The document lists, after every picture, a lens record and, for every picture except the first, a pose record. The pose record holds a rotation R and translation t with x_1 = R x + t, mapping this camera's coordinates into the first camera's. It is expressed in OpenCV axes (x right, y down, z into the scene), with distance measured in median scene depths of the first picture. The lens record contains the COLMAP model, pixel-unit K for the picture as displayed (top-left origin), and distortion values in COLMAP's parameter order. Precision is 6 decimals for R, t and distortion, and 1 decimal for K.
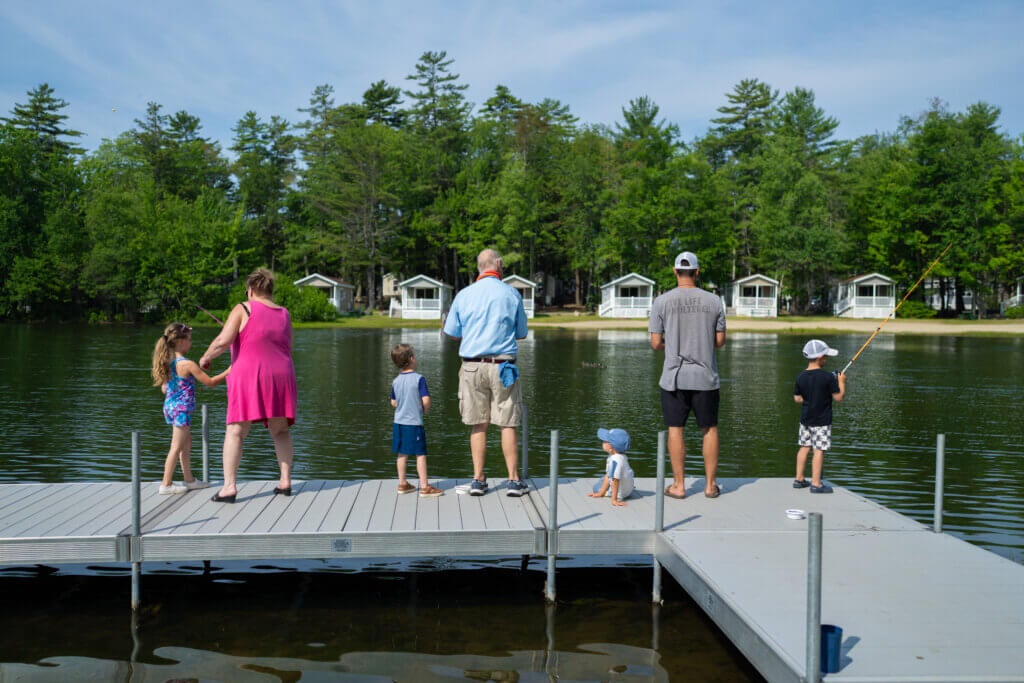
lens RADIAL K [[944.0, 0, 512.0], [0, 944.0, 341.5], [0, 0, 1]] dist [-0.072298, 0.127251]
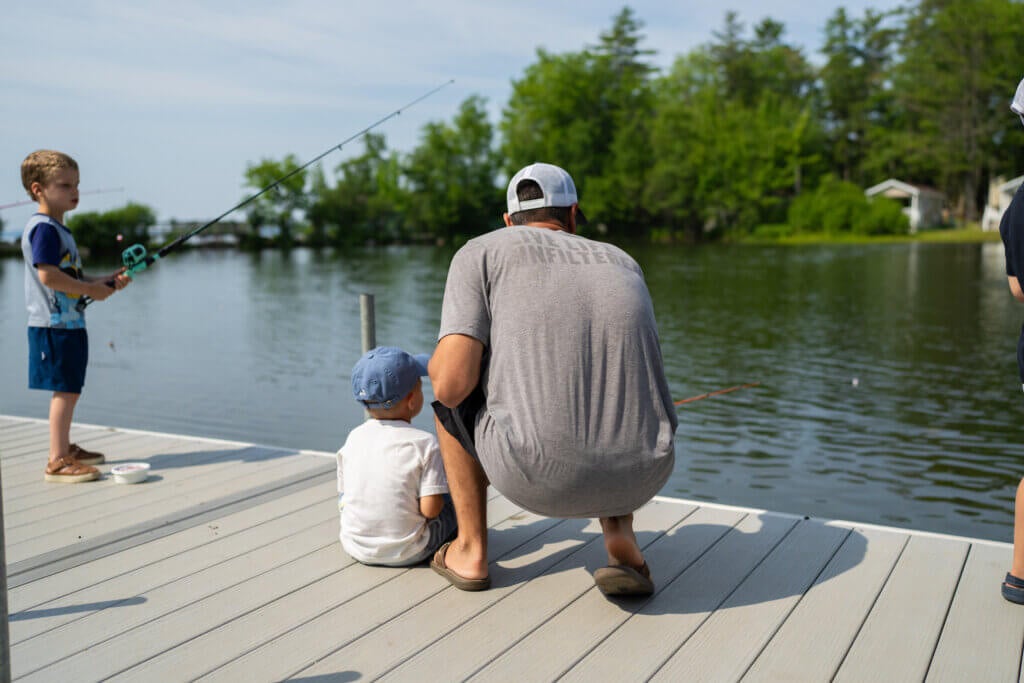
lens RADIAL K [[944.0, 0, 512.0], [0, 944.0, 341.5], [0, 0, 1]] dist [-0.072298, 0.127251]
pose [[0.809350, 0.050810, -0.585125, 0.015561], [0.000639, 0.996174, 0.087388, -0.000566], [0.587326, -0.071102, 0.806221, 0.067422]]
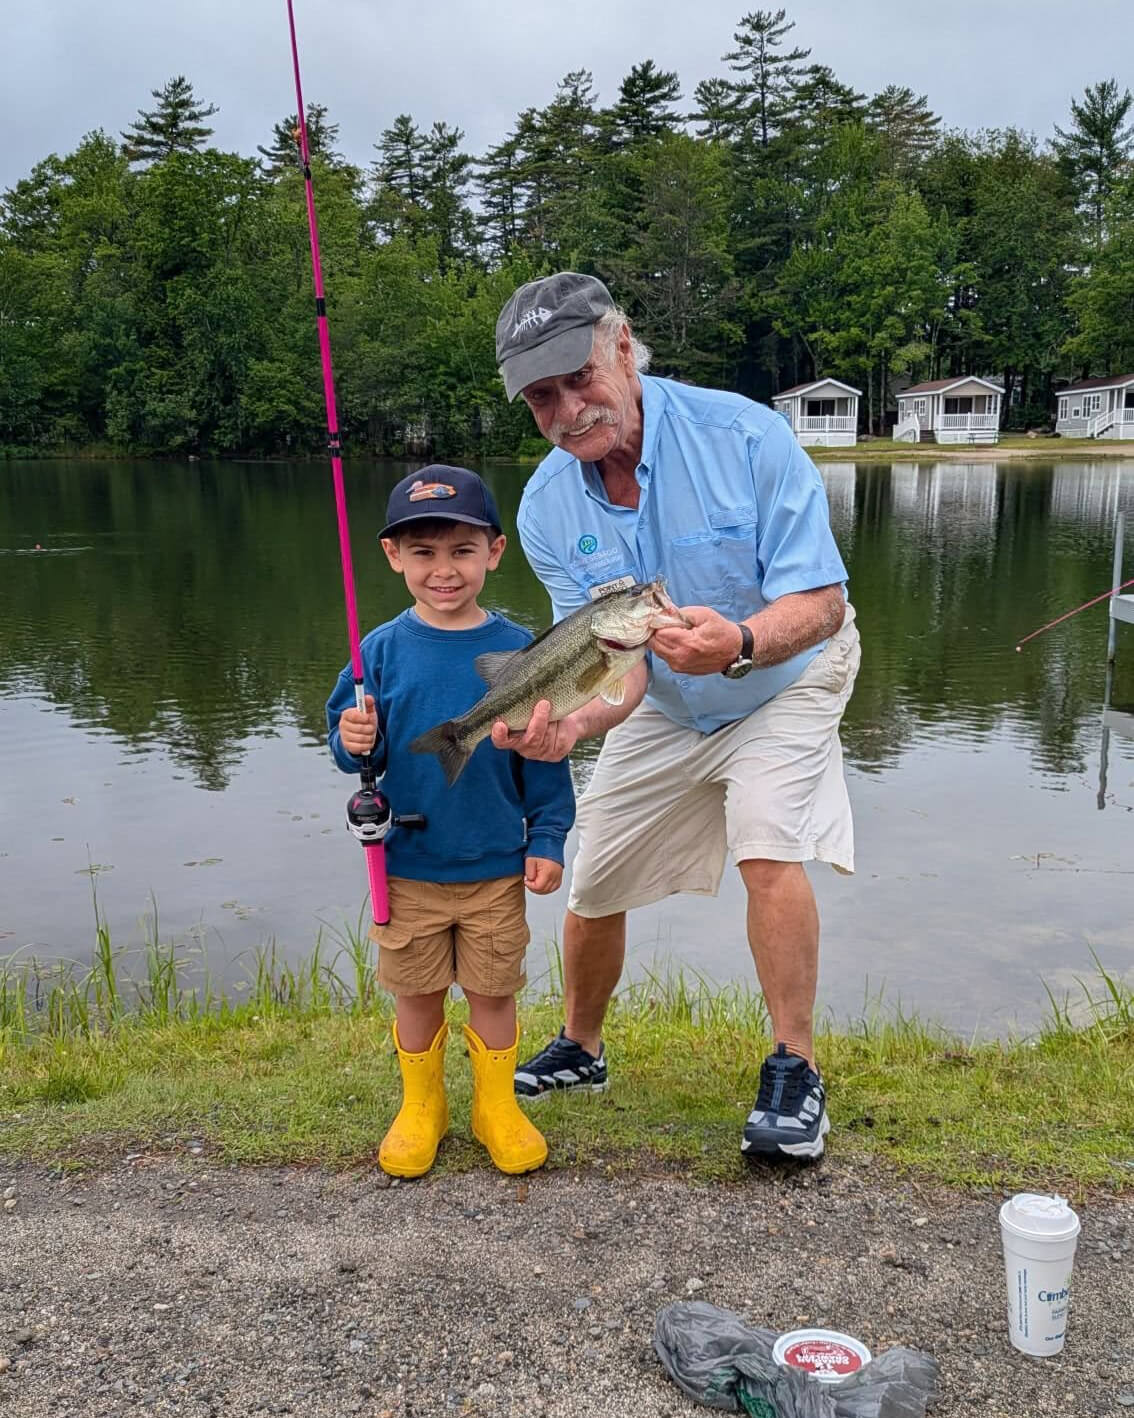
lens RADIAL K [[1516.3, 0, 567.0], [0, 1516.3, 709.0], [0, 0, 1]] dist [0.014210, -0.003749]
pose [[0.999804, -0.012367, -0.015463, -0.208046], [0.014415, 0.990006, 0.140287, 0.004608], [0.013574, -0.140483, 0.989990, -0.062210]]
